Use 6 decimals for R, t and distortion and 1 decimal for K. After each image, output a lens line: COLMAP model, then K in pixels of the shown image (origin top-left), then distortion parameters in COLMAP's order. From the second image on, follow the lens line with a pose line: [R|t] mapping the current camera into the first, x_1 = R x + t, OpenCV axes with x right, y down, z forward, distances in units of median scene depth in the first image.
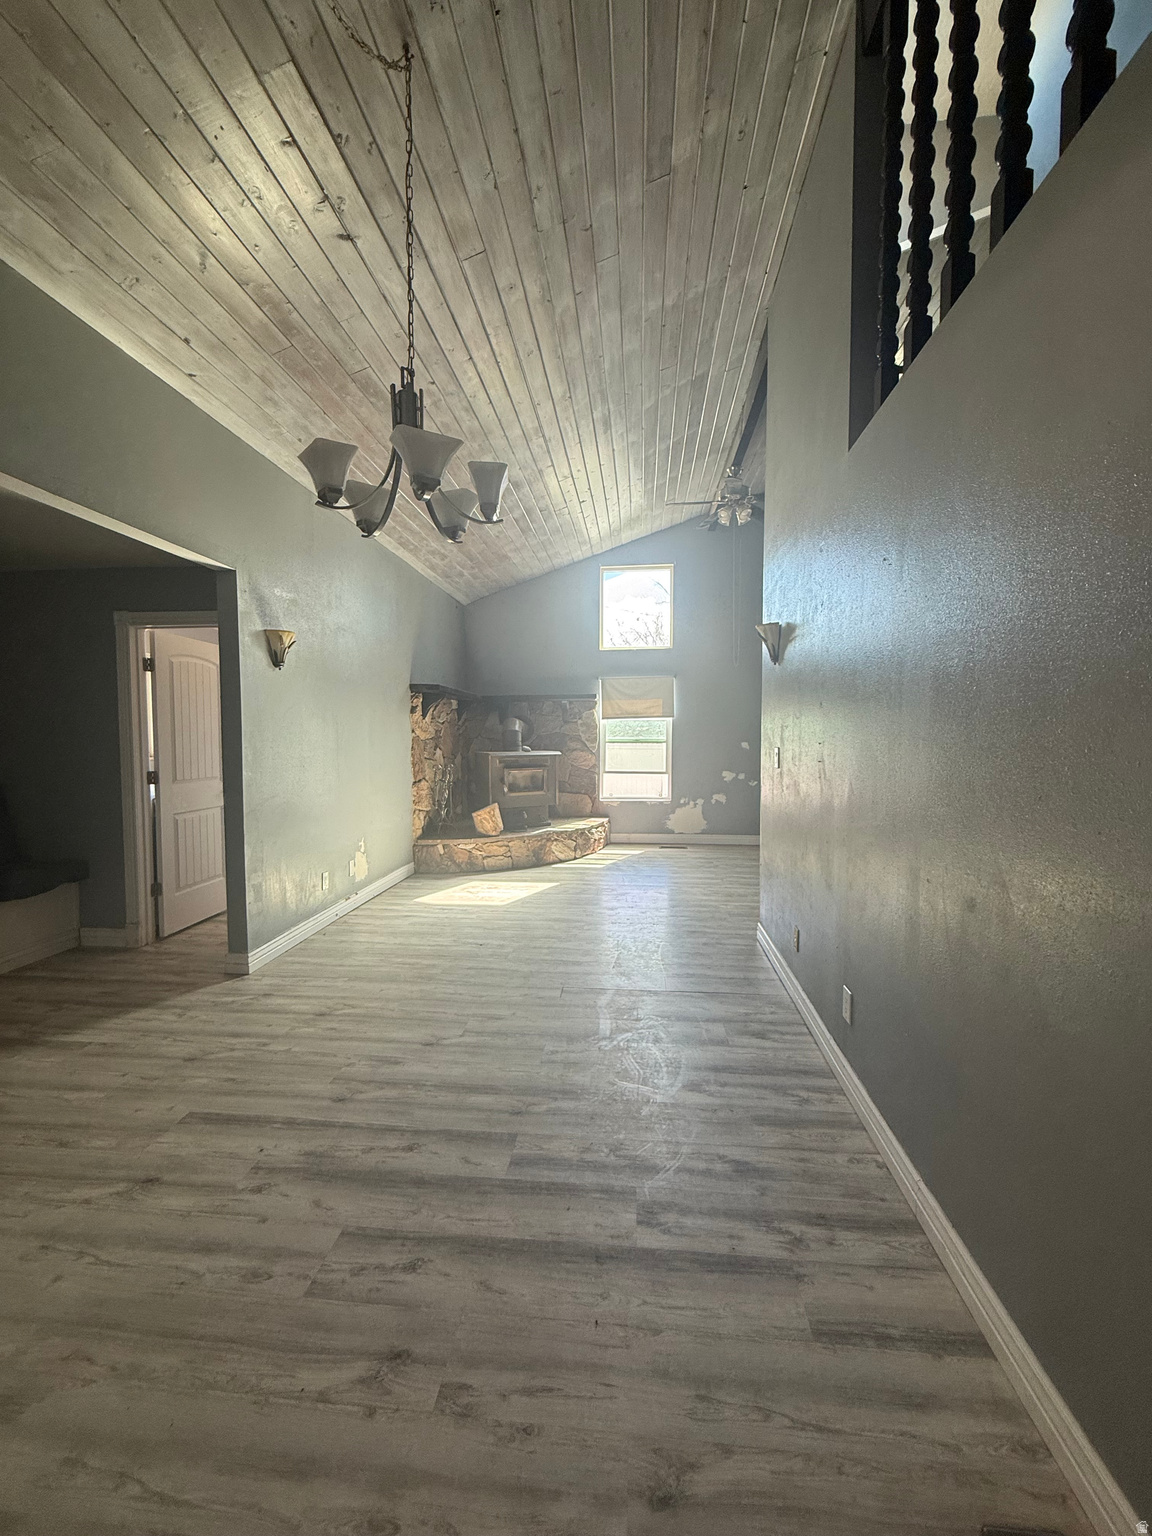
lens RADIAL K [[615.9, 0, 578.8], [0, 615.9, 766.1], [0, 0, 1]] dist [0.000546, 0.000160]
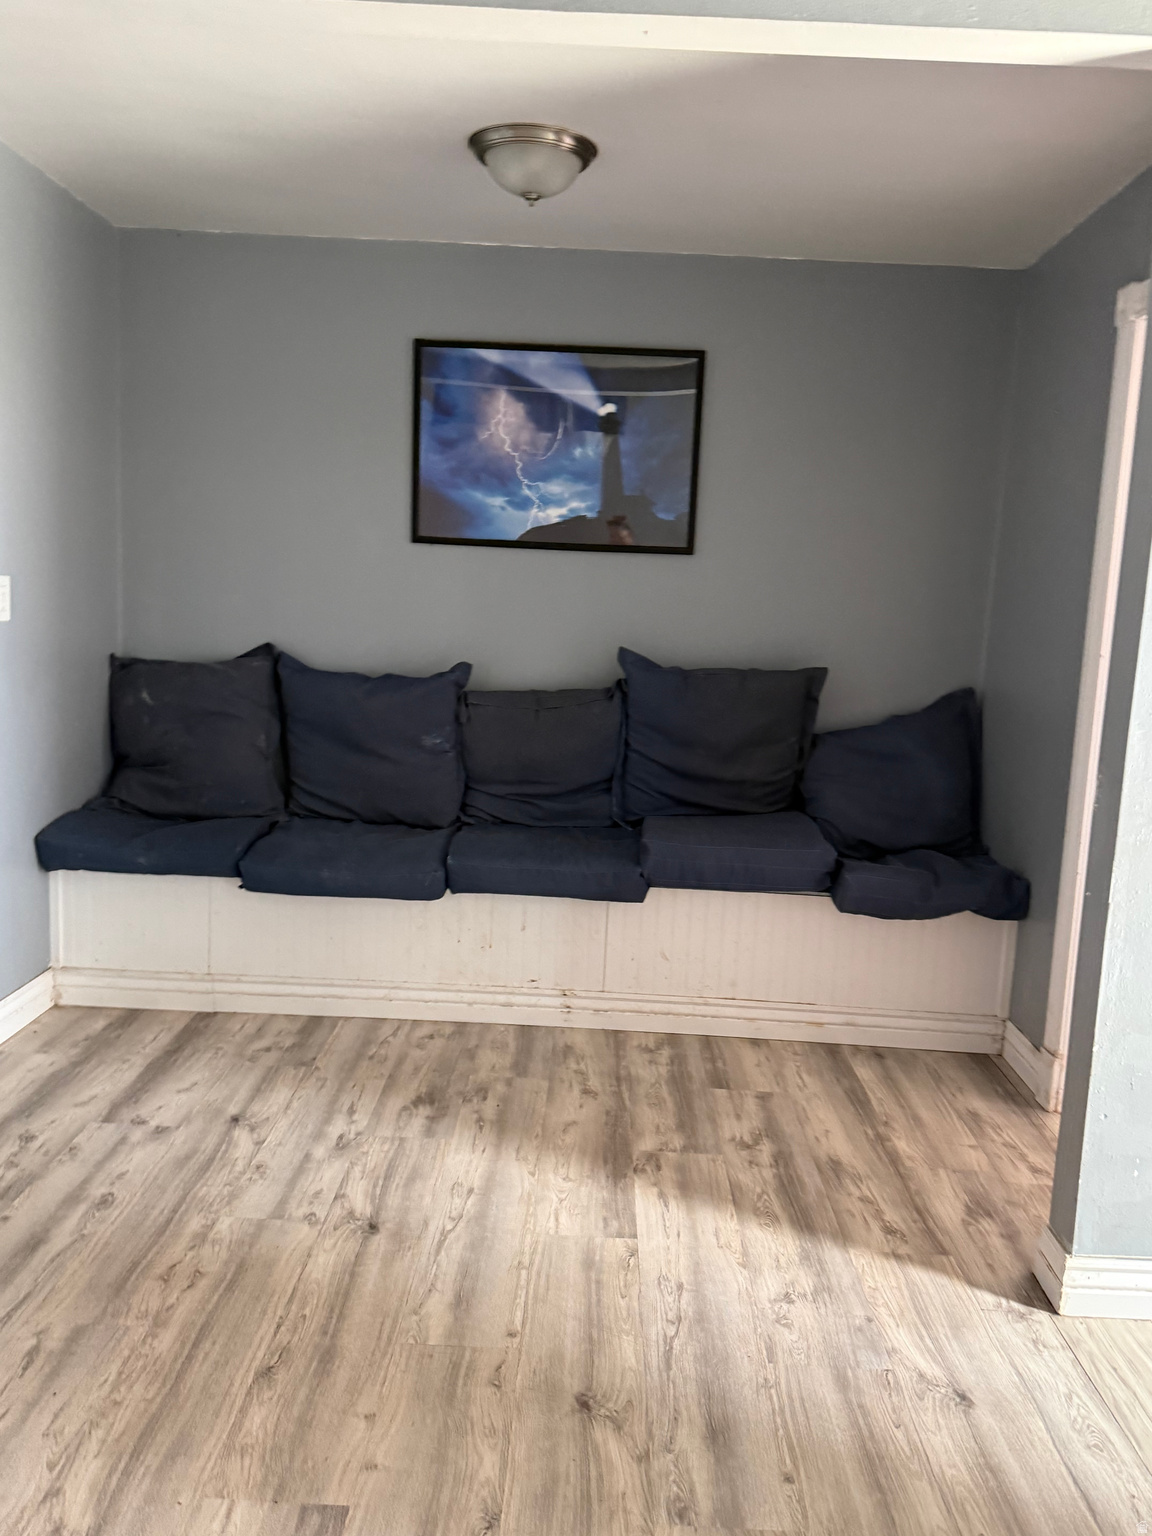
lens RADIAL K [[1225.4, 0, 573.8], [0, 1225.4, 768.1], [0, 0, 1]] dist [0.009926, -0.002876]
pose [[0.071005, 0.139517, -0.987671, 0.063701], [-0.095061, 0.986609, 0.132533, -0.017241], [0.992936, 0.084479, 0.083317, 0.708089]]
